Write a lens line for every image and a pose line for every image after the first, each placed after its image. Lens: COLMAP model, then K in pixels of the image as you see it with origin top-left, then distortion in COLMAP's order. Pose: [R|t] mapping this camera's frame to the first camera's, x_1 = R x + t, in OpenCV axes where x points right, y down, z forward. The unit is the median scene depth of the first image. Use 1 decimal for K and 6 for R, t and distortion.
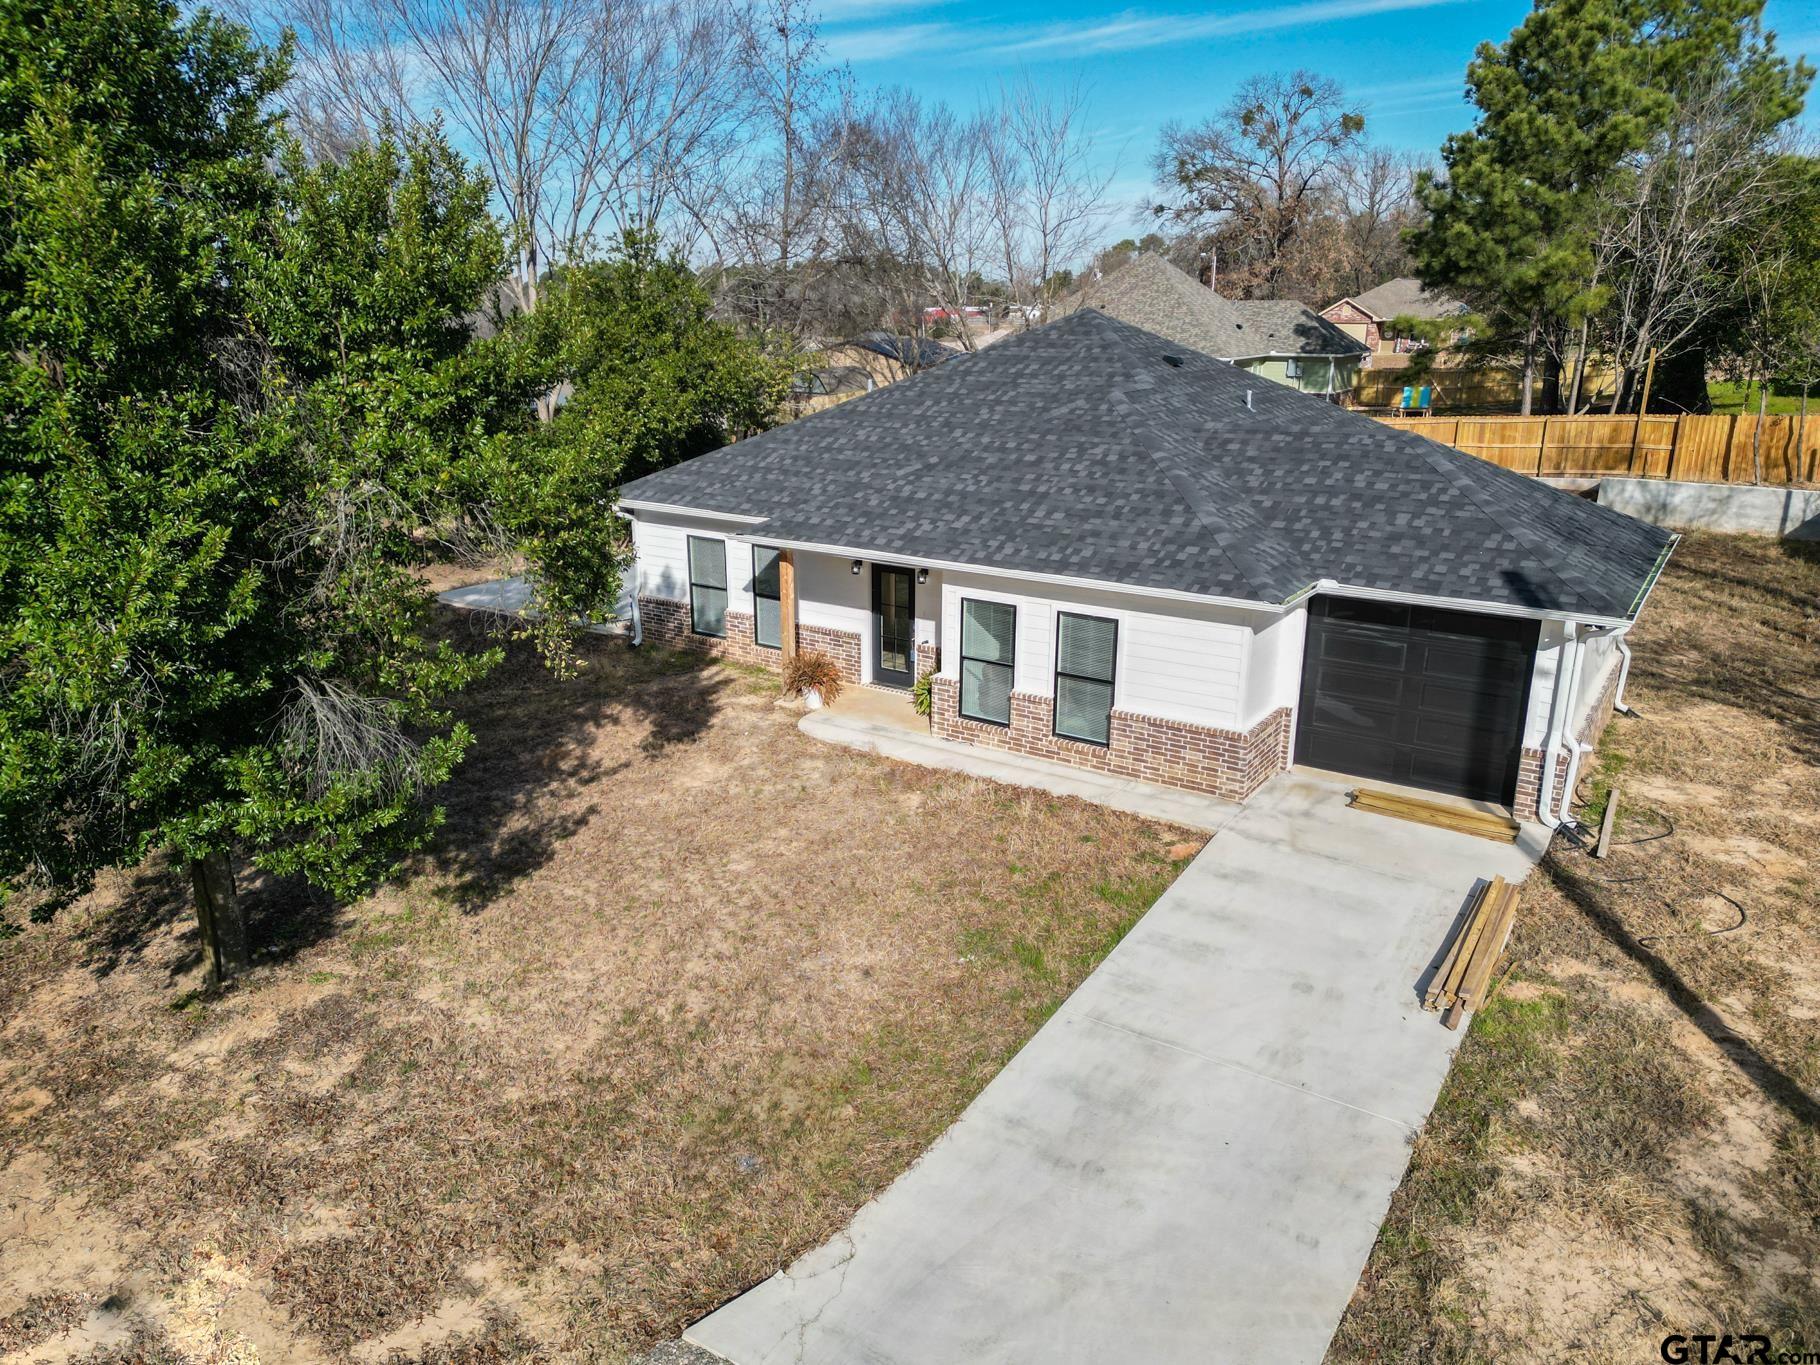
lens RADIAL K [[1253.2, 0, 896.0], [0, 1253.2, 688.1], [0, 0, 1]] dist [0.033834, -0.019947]
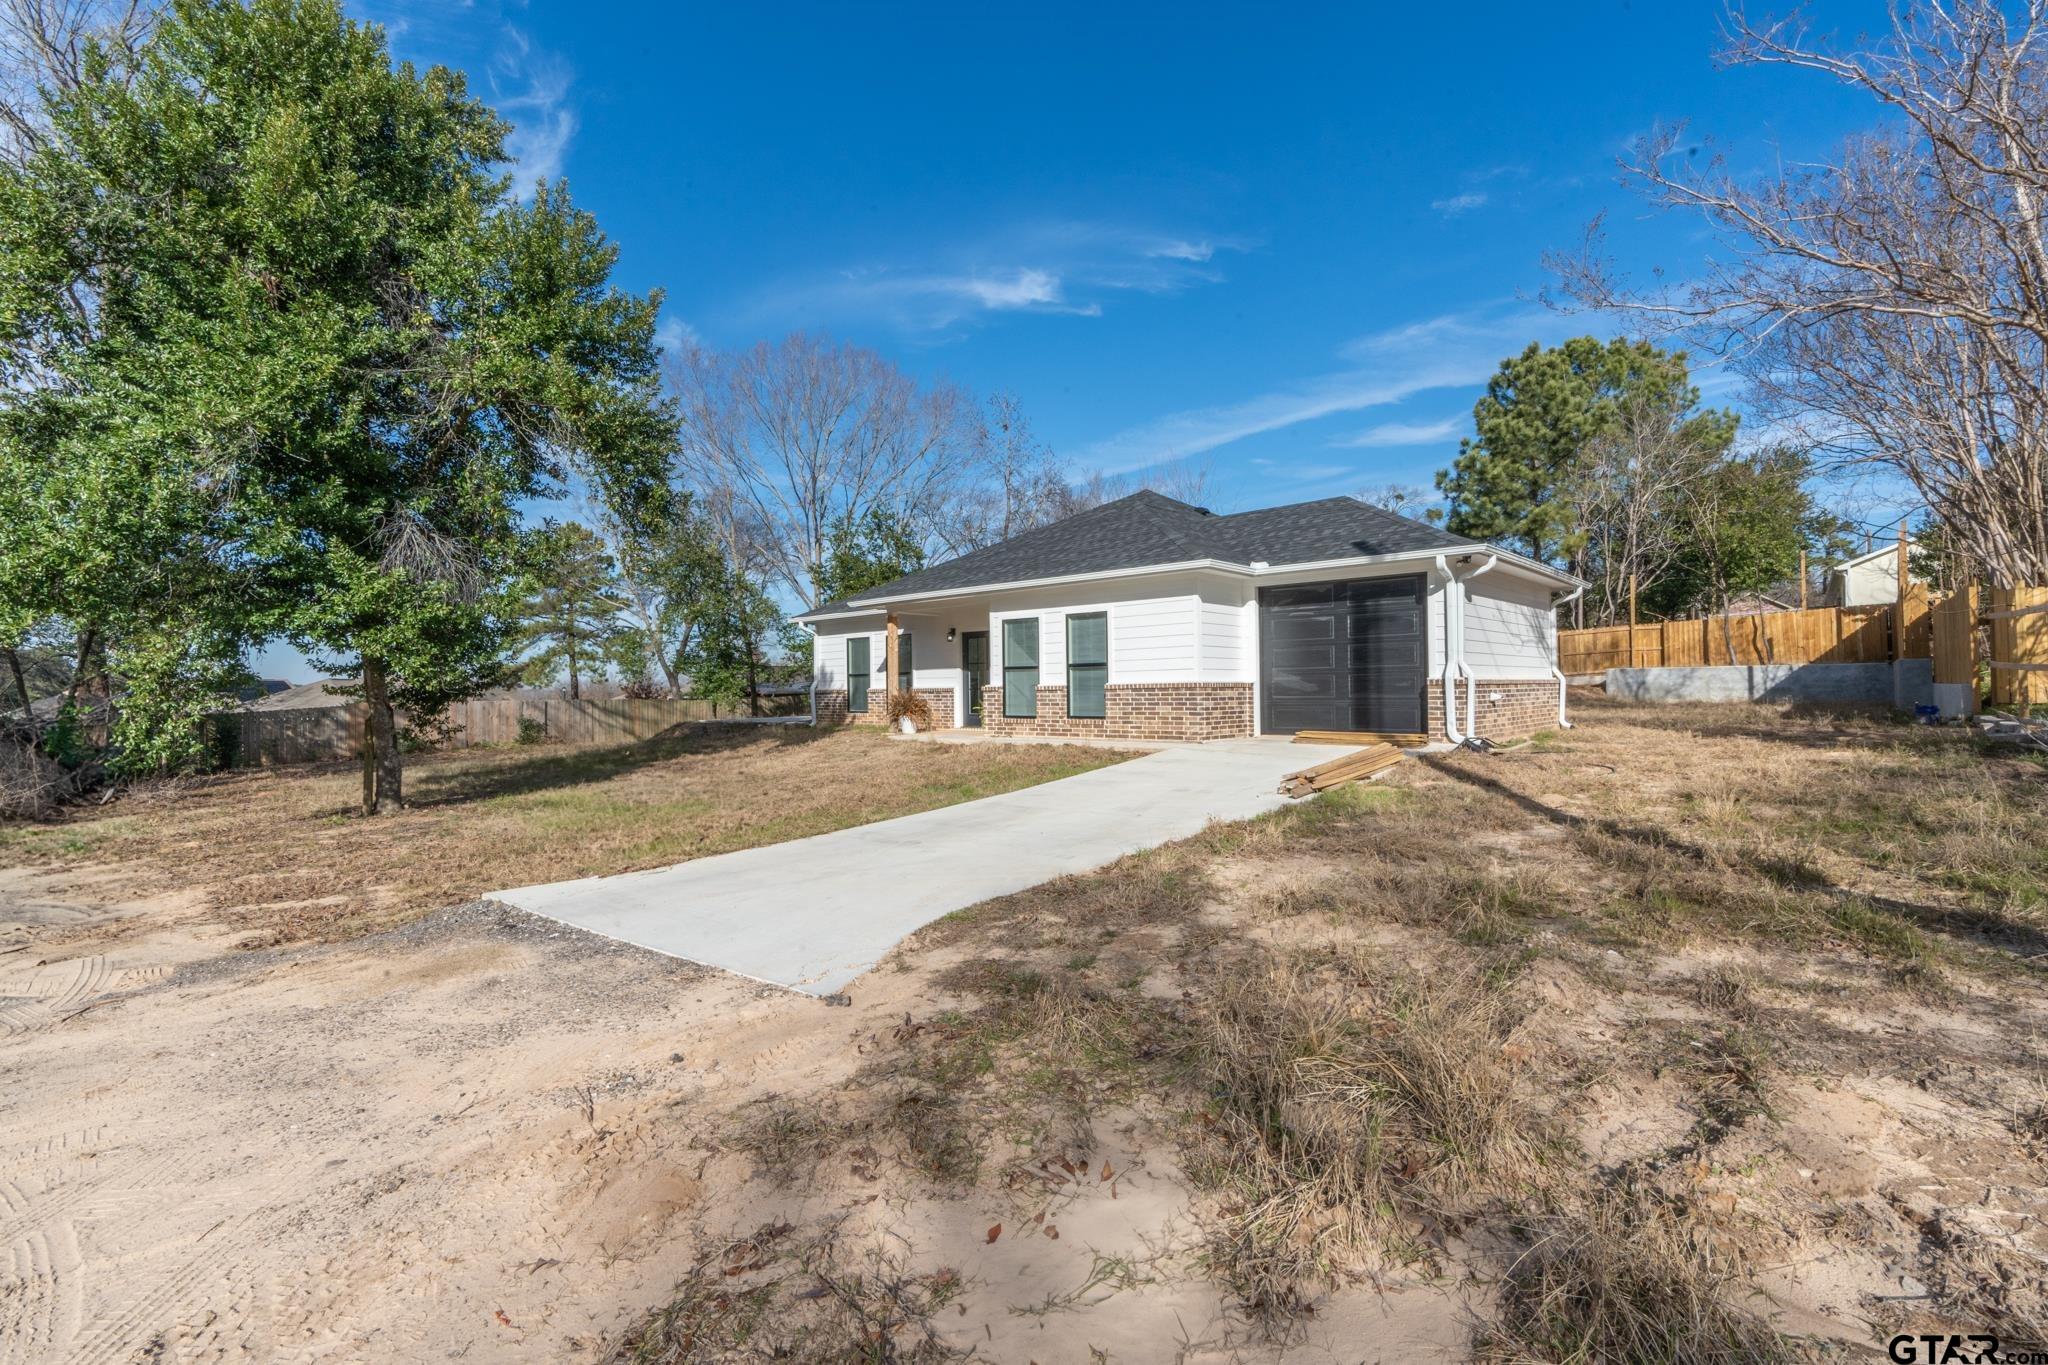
lens RADIAL K [[919.8, 0, 1028.0], [0, 919.8, 678.7], [0, 0, 1]] dist [-0.009757, 0.003868]
pose [[0.991891, -0.013198, -0.126403, 0.200067], [-0.024897, 0.955143, -0.295096, 0.269242], [0.124628, 0.295850, 0.947069, 0.112742]]
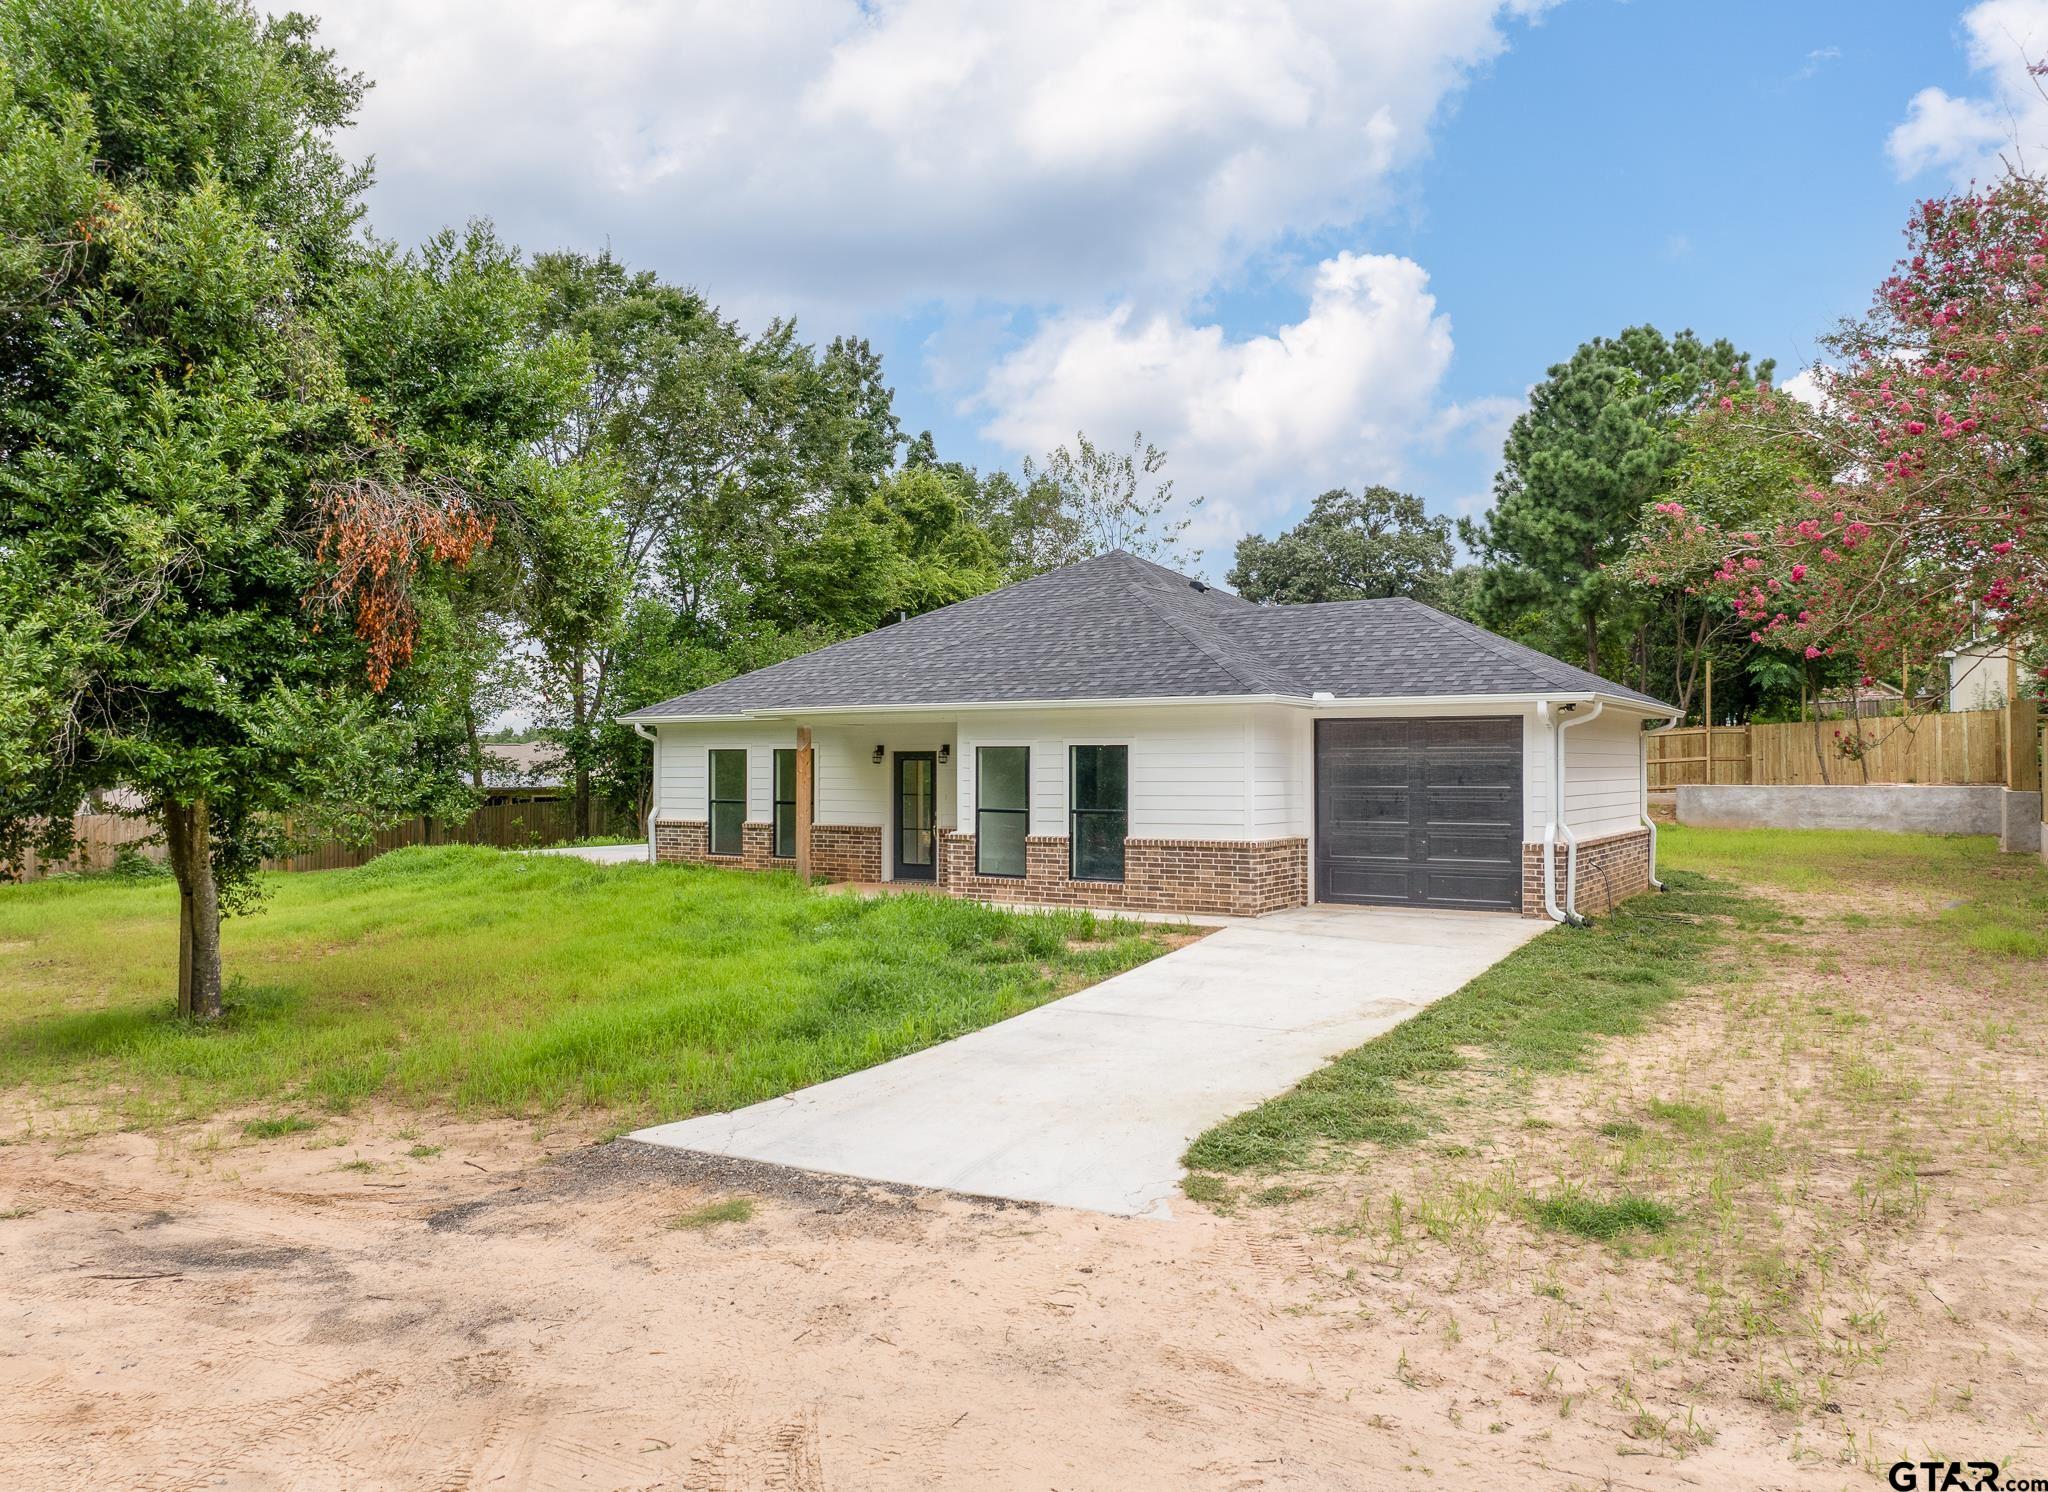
lens RADIAL K [[1445.4, 0, 1043.3], [0, 1445.4, 749.8], [0, 0, 1]] dist [-0.015731, 0.000403]
pose [[0.999069, 0.001376, 0.043113, 0.056090], [0.011530, 0.954601, -0.297663, 0.270660], [-0.041565, 0.297884, 0.953697, -0.089769]]
